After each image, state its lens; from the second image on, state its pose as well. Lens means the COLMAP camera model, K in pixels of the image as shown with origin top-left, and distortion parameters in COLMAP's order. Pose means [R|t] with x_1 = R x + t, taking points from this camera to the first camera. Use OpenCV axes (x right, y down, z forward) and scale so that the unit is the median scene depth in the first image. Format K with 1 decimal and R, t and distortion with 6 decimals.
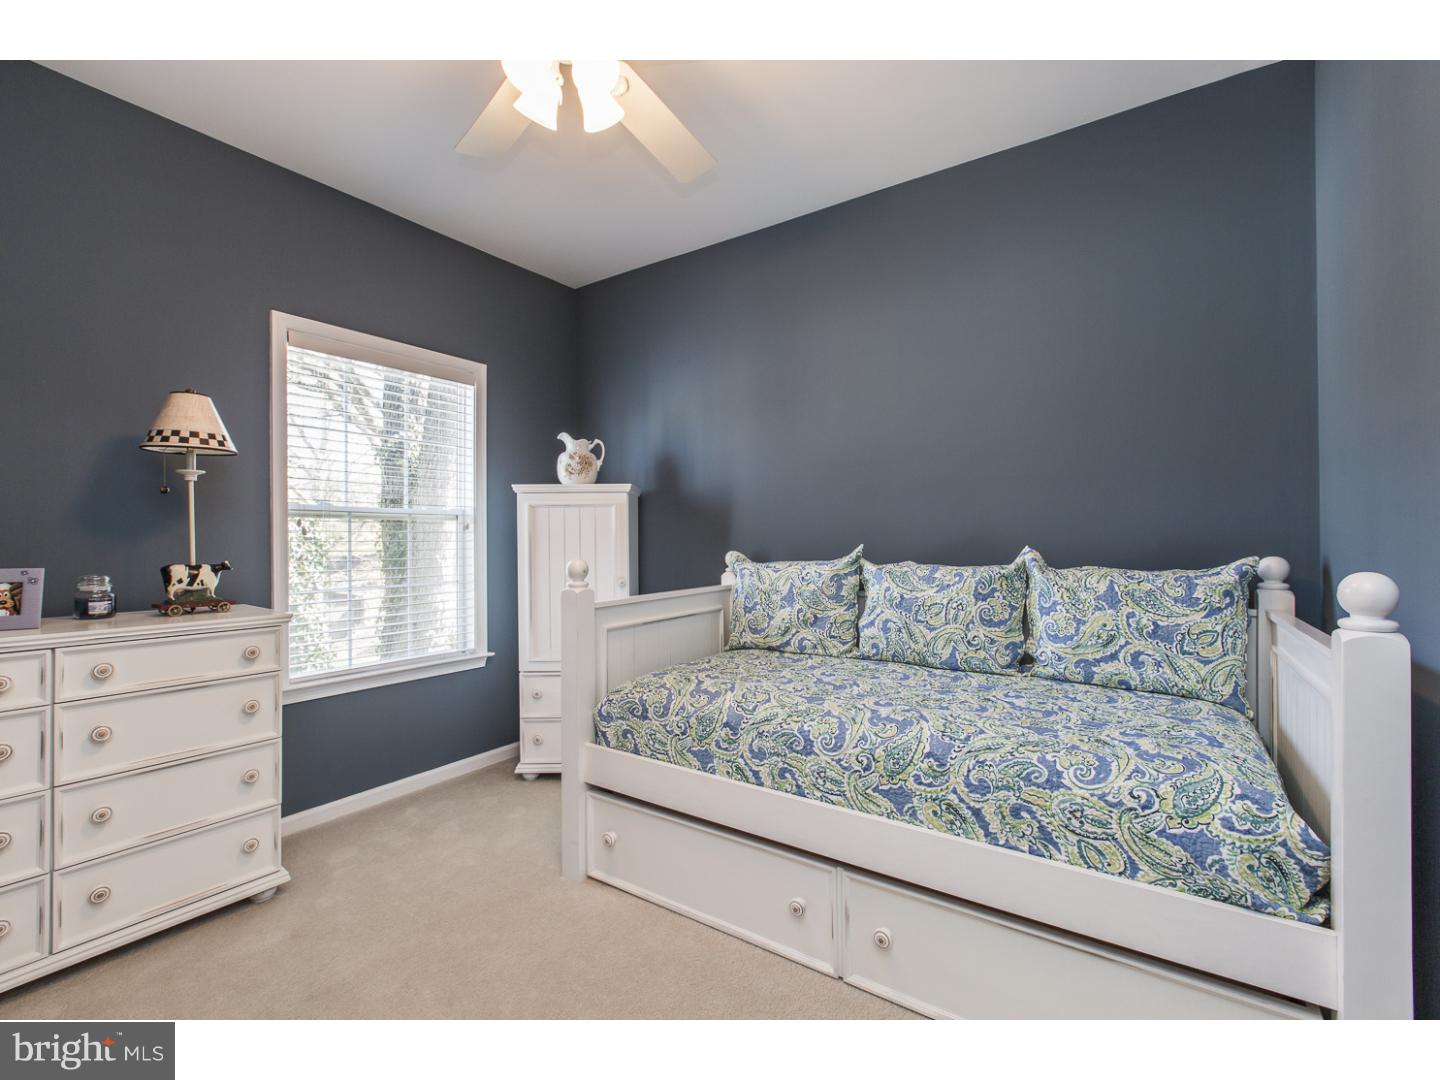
lens RADIAL K [[650.1, 0, 720.7], [0, 650.1, 538.2], [0, 0, 1]] dist [0.002242, 0.001164]
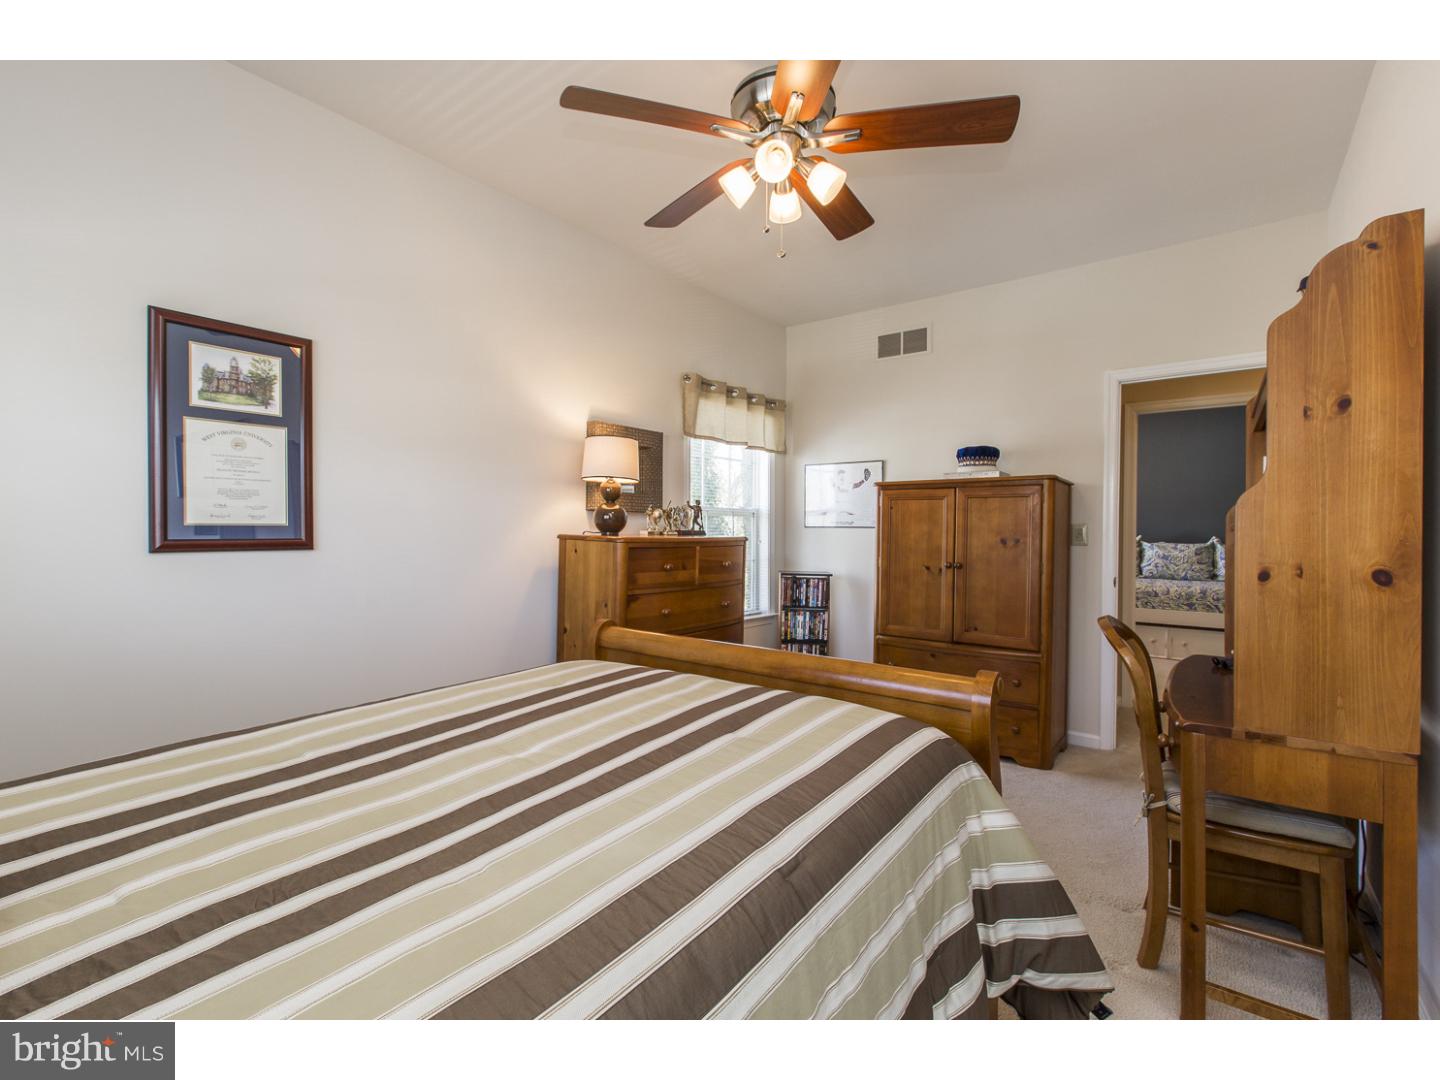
lens RADIAL K [[650.1, 0, 720.7], [0, 650.1, 537.7], [0, 0, 1]] dist [0.002242, 0.001164]
pose [[0.997470, 0.008740, -0.070543, -1.447640], [-0.007662, 0.999850, 0.015540, -0.009592], [0.070668, -0.014960, 0.997388, -1.943533]]
